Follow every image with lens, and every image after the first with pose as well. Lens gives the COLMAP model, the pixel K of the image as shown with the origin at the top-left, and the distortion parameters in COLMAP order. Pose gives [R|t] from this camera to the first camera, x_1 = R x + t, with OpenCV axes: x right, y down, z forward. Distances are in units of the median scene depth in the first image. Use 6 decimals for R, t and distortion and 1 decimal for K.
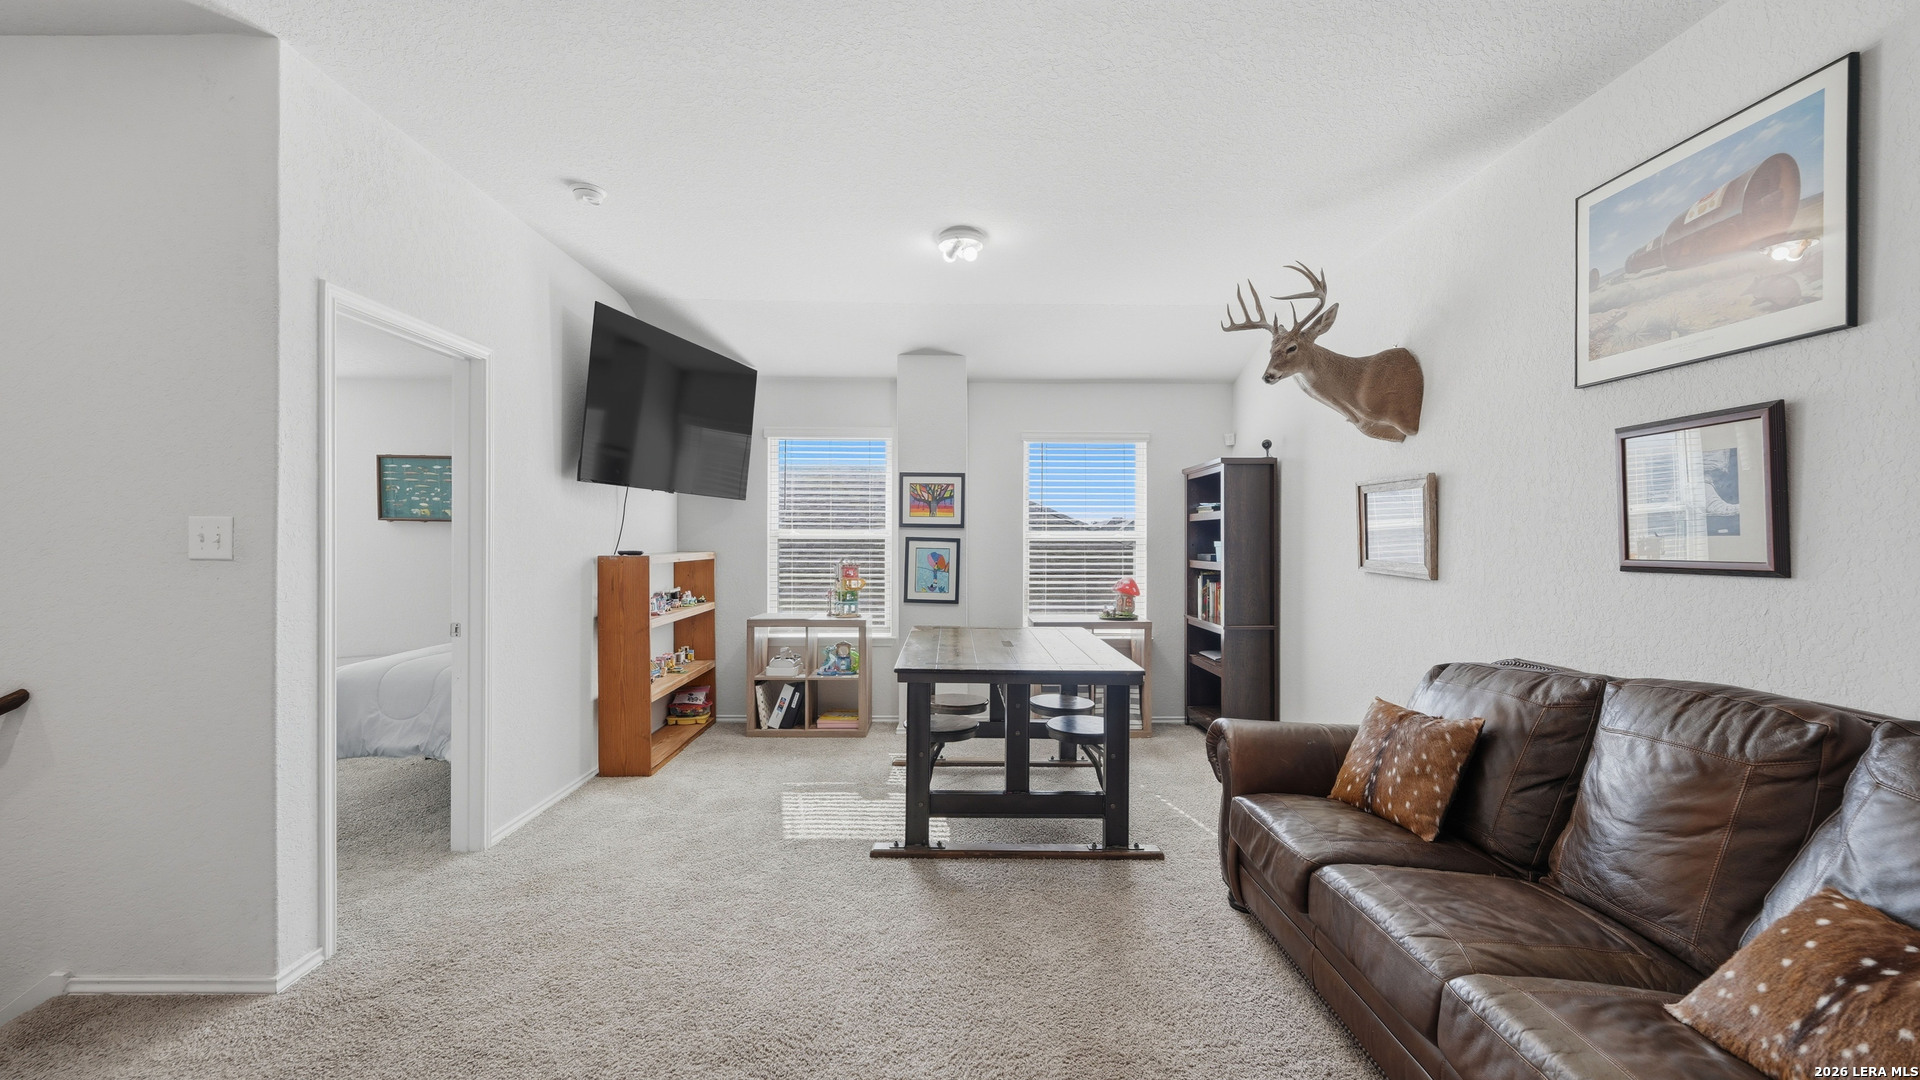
lens RADIAL K [[773.3, 0, 957.9], [0, 773.3, 539.9], [0, 0, 1]] dist [-0.001539, -0.000364]
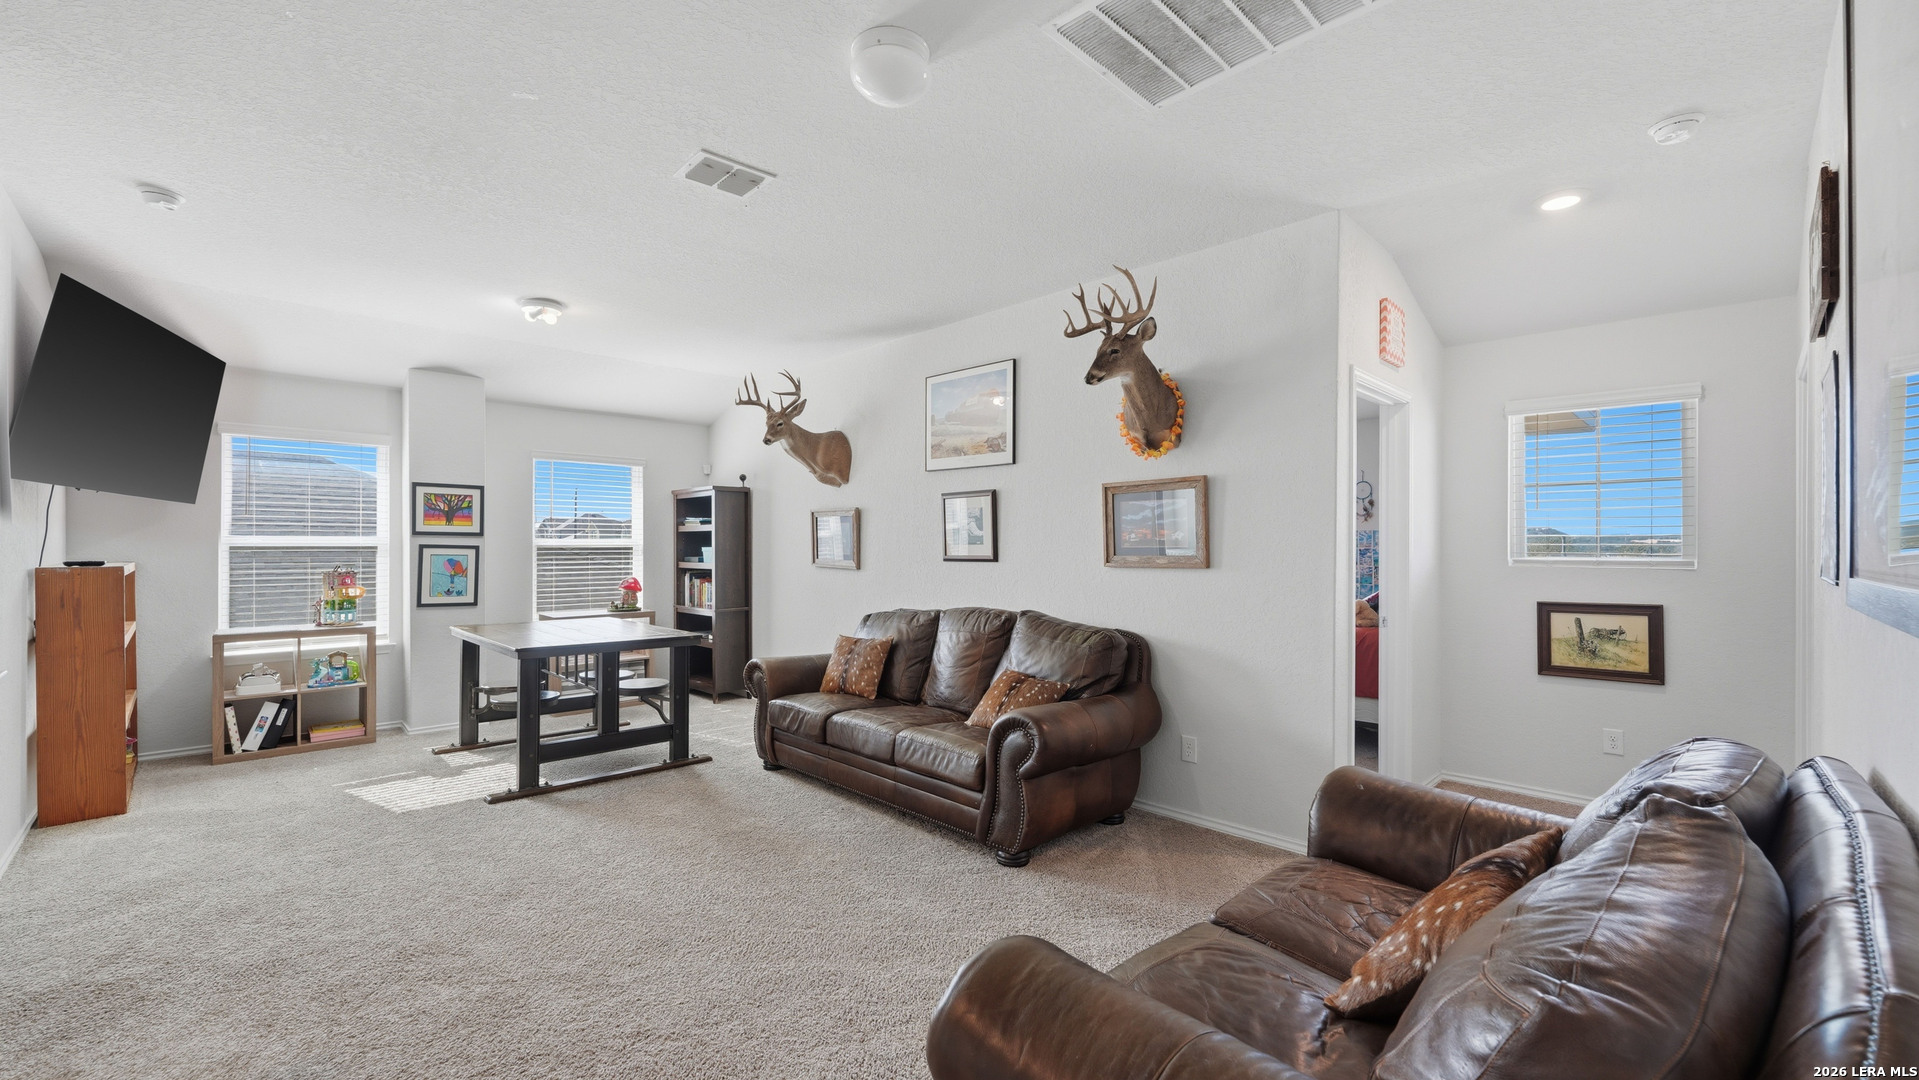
lens RADIAL K [[778.4, 0, 953.1], [0, 778.4, 530.4], [0, 0, 1]] dist [-0.000569, -0.000110]
pose [[0.726891, 0.010508, 0.686673, -0.336907], [0.001588, 0.999855, -0.016981, -0.004604], [-0.686752, 0.013434, 0.726768, -0.326698]]
